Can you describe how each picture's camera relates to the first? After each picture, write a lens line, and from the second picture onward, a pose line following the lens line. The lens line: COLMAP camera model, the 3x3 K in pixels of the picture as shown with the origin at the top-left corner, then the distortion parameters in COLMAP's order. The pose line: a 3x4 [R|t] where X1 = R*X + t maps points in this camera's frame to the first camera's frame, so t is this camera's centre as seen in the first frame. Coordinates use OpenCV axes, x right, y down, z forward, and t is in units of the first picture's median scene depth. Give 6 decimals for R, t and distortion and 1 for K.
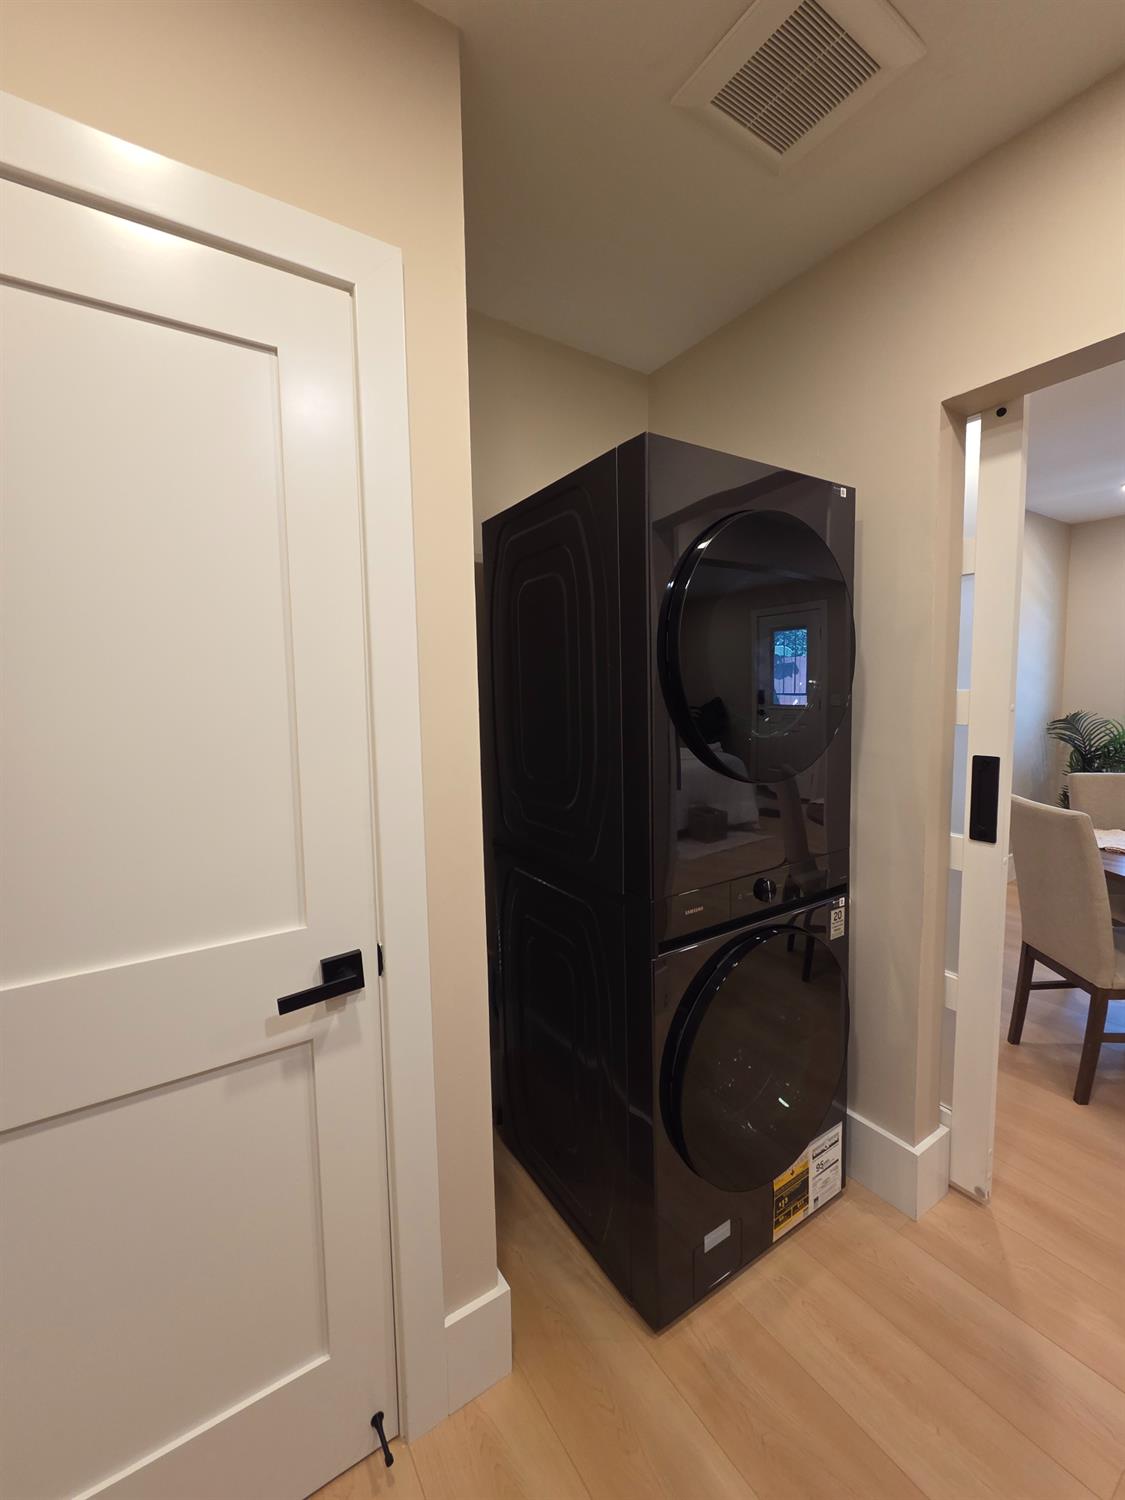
lens RADIAL K [[617.7, 0, 562.5], [0, 617.7, 750.0], [0, 0, 1]] dist [-0.001153, -0.000382]
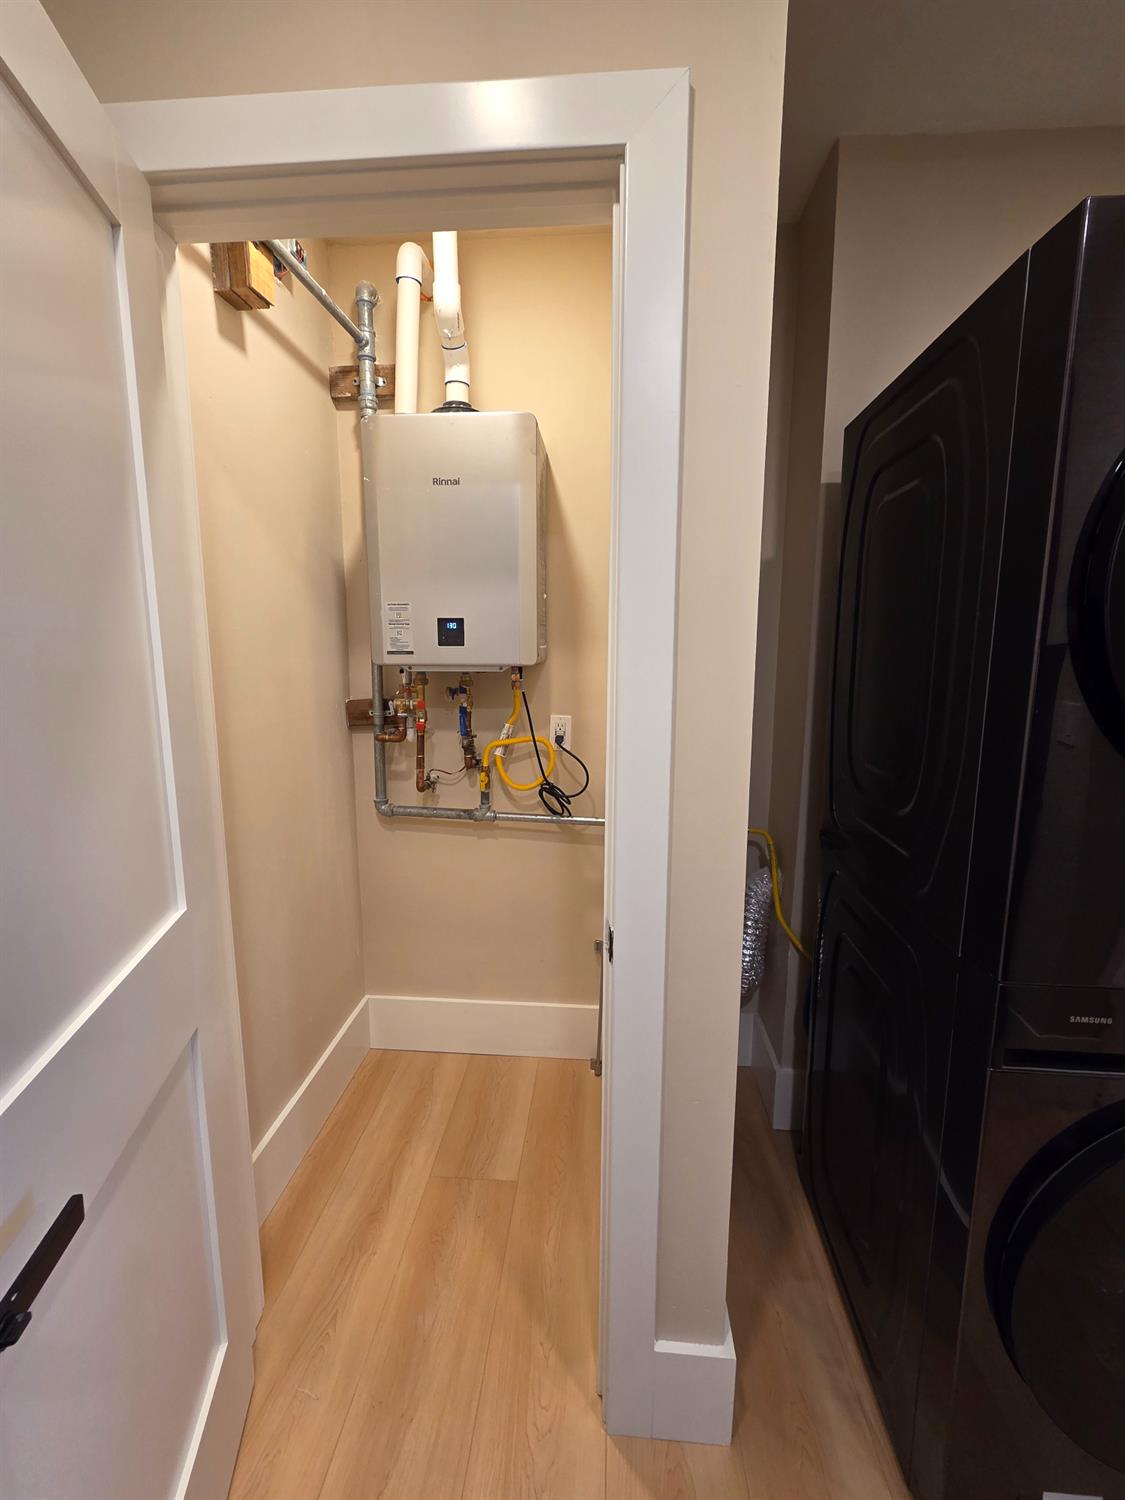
lens RADIAL K [[617.7, 0, 562.5], [0, 617.7, 750.0], [0, 0, 1]] dist [-0.001153, -0.000382]
pose [[0.789515, 0.118080, -0.602265, 0.135000], [-0.072807, 0.992408, 0.099128, -0.026270], [0.609398, -0.034414, 0.792118, 0.204339]]
